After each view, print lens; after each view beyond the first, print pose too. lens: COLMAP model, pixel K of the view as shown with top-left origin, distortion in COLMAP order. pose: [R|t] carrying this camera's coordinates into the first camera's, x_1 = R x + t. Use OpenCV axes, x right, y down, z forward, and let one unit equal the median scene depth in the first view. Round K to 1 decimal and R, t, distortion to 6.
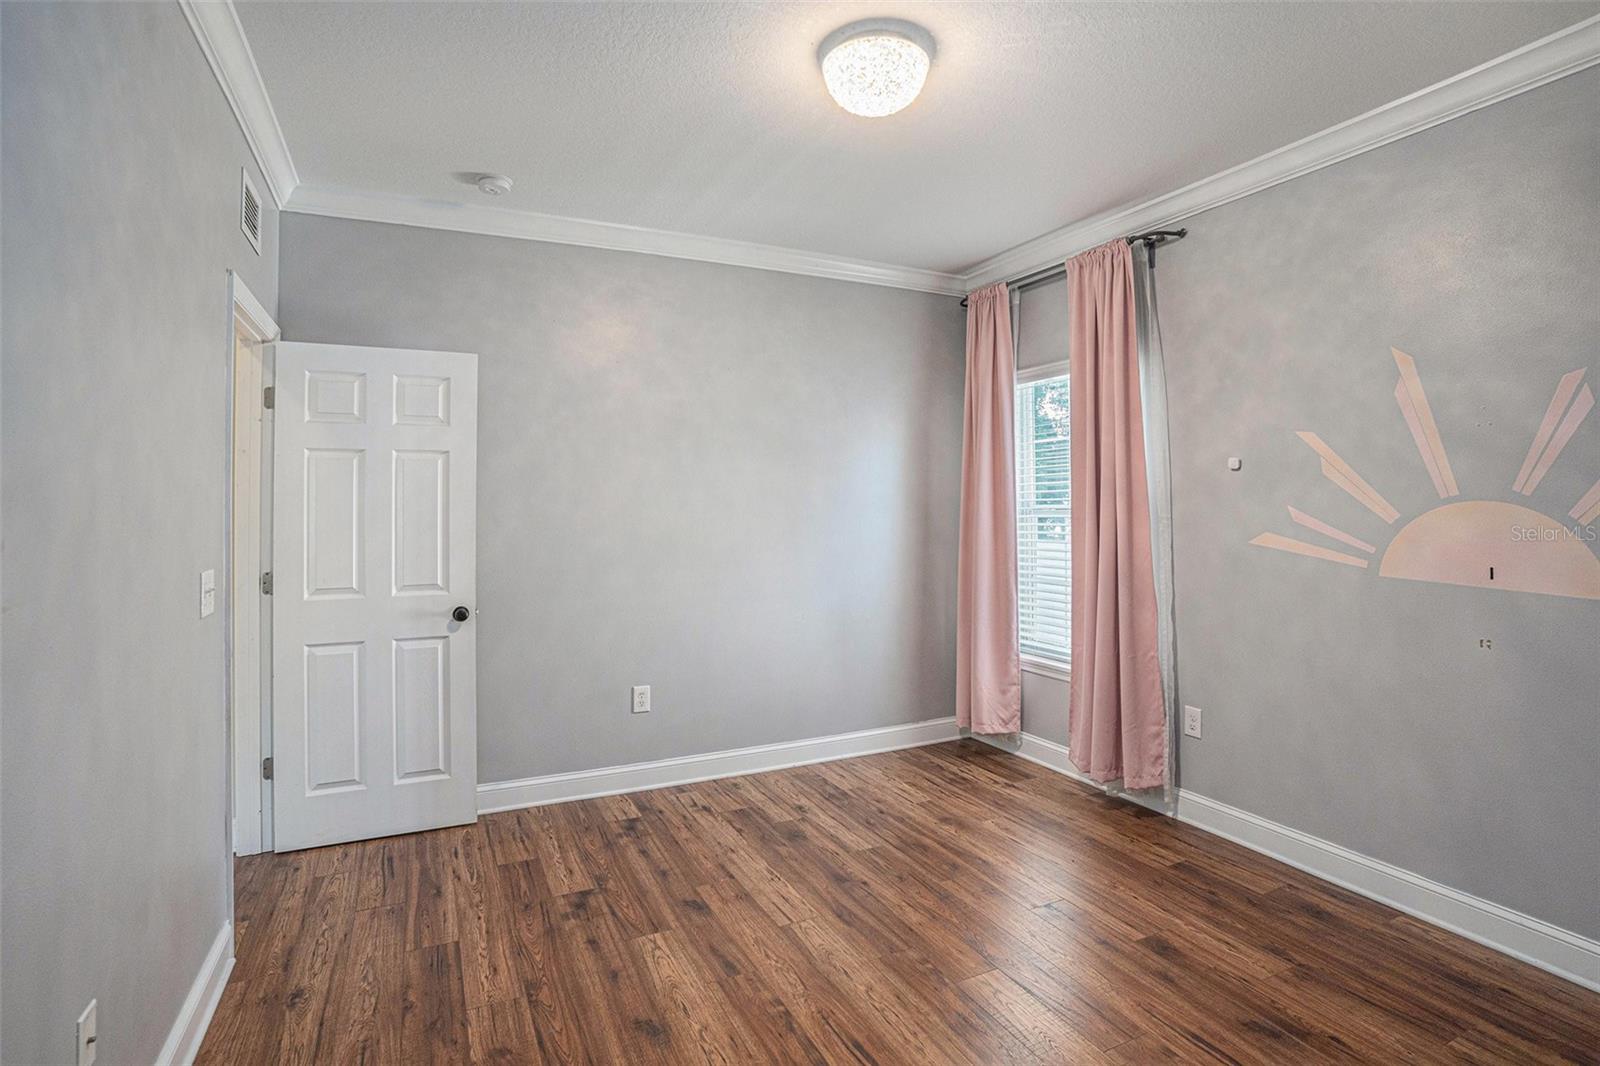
lens RADIAL K [[794.1, 0, 804.7], [0, 794.1, 478.8], [0, 0, 1]] dist [-0.002689, 0.010735]
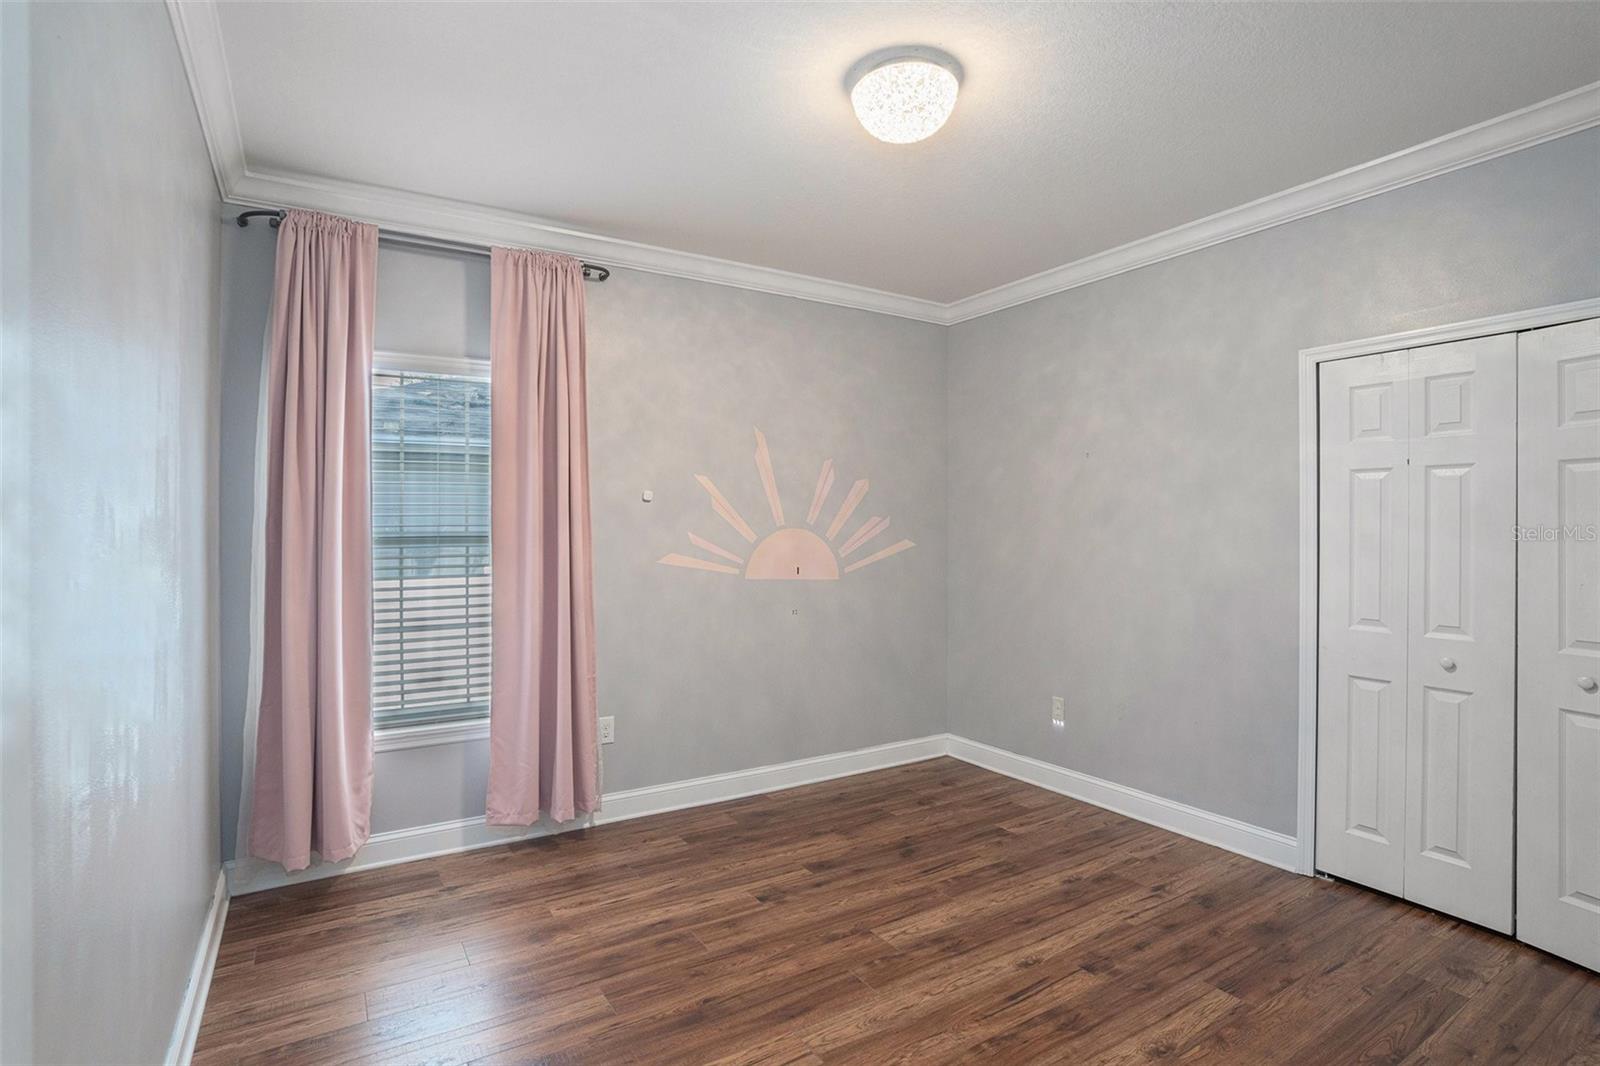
lens RADIAL K [[791.3, 0, 787.4], [0, 791.3, 524.1], [0, 0, 1]] dist [-0.067704, 0.037422]
pose [[-0.076267, 0.014257, 0.996985, -0.734198], [-0.028476, 0.999459, -0.016471, 0.042057], [-0.996681, -0.029646, -0.075820, 1.020011]]
